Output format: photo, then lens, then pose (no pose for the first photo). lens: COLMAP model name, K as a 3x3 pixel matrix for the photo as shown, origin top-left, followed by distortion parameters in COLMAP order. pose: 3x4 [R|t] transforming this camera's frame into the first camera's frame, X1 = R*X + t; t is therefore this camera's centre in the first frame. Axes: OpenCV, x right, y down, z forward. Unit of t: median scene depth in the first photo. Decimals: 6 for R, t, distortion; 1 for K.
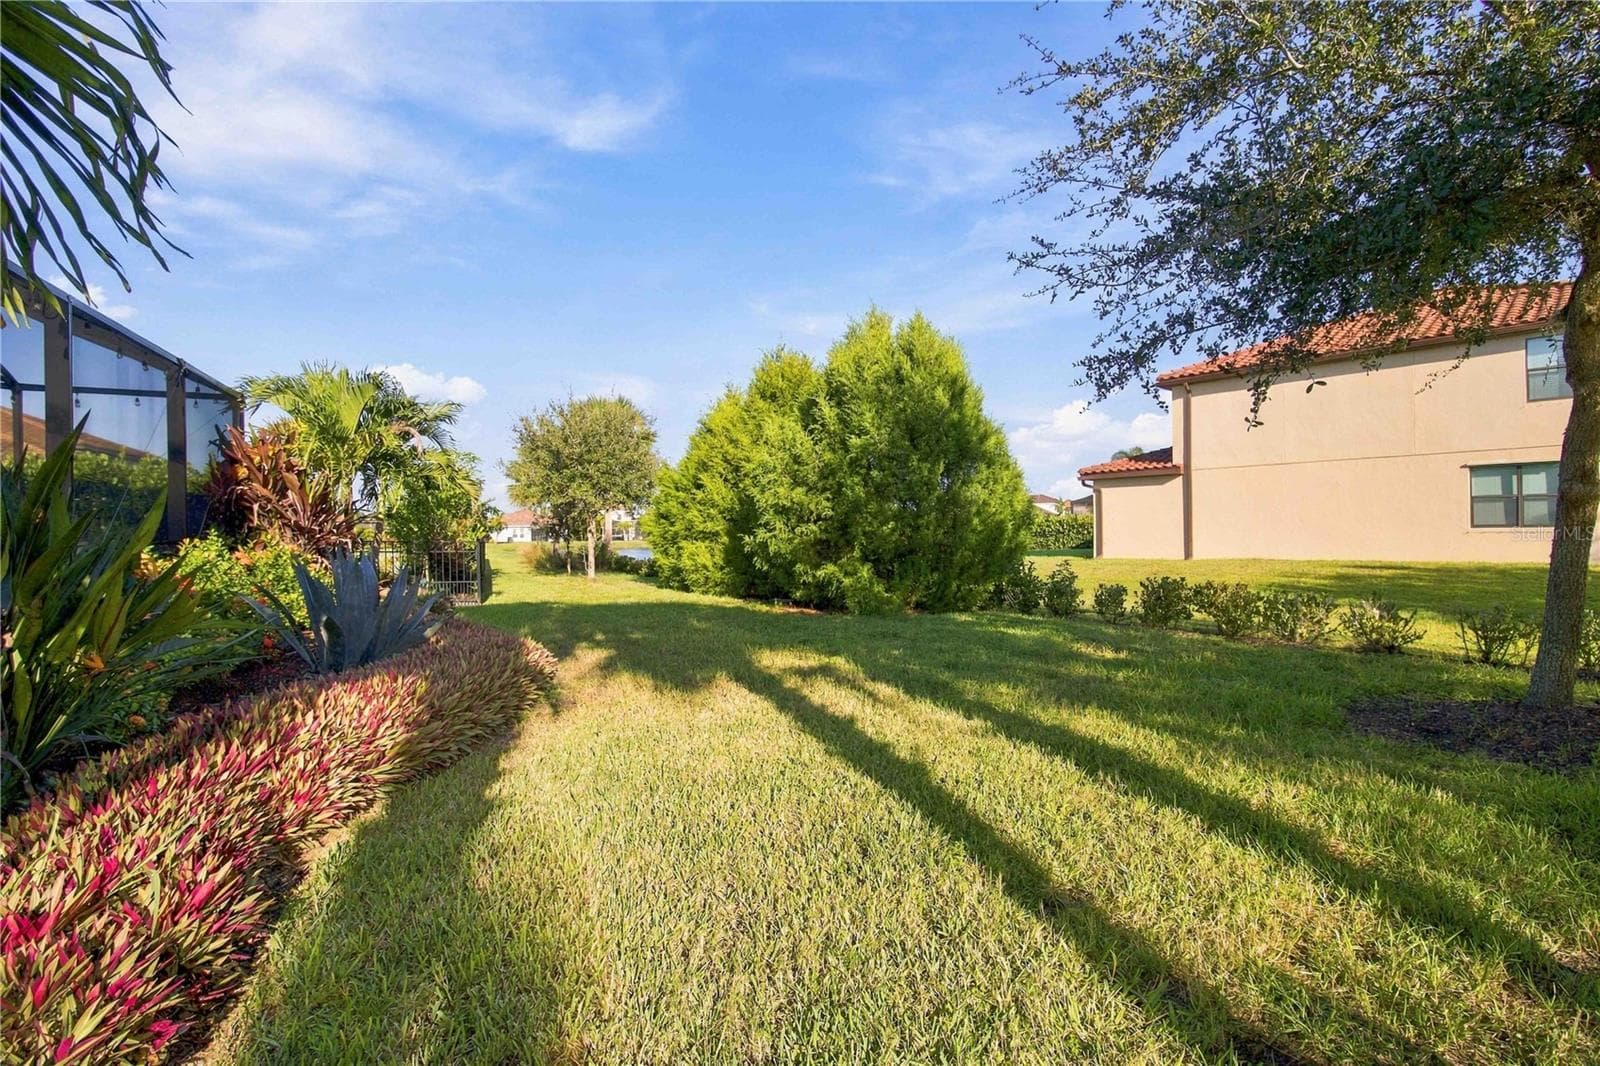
lens RADIAL K [[746.7, 0, 826.8], [0, 746.7, 532.3], [0, 0, 1]] dist [-0.001651, -0.000041]
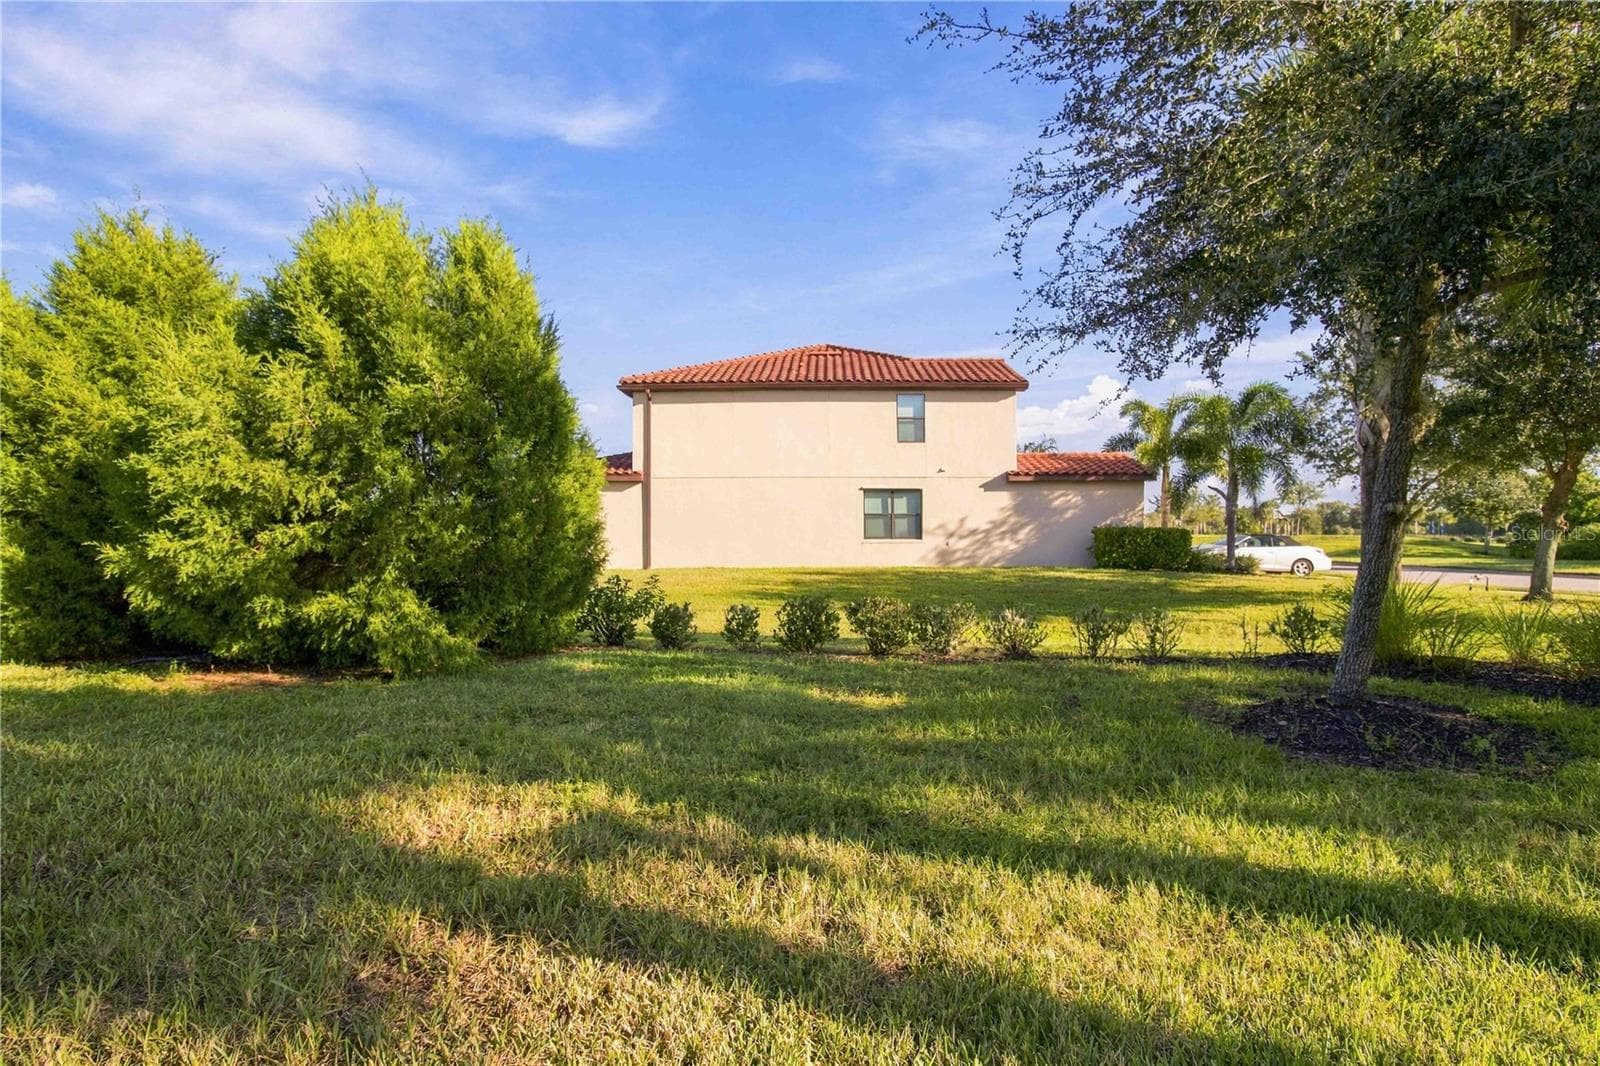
lens RADIAL K [[756.5, 0, 799.9], [0, 756.5, 548.8], [0, 0, 1]] dist [0.001311, 0.000307]
pose [[0.697542, -0.002000, 0.716541, -0.162910], [-0.005920, 0.999946, 0.008554, -0.000458], [-0.716519, -0.010209, 0.697493, 0.315299]]
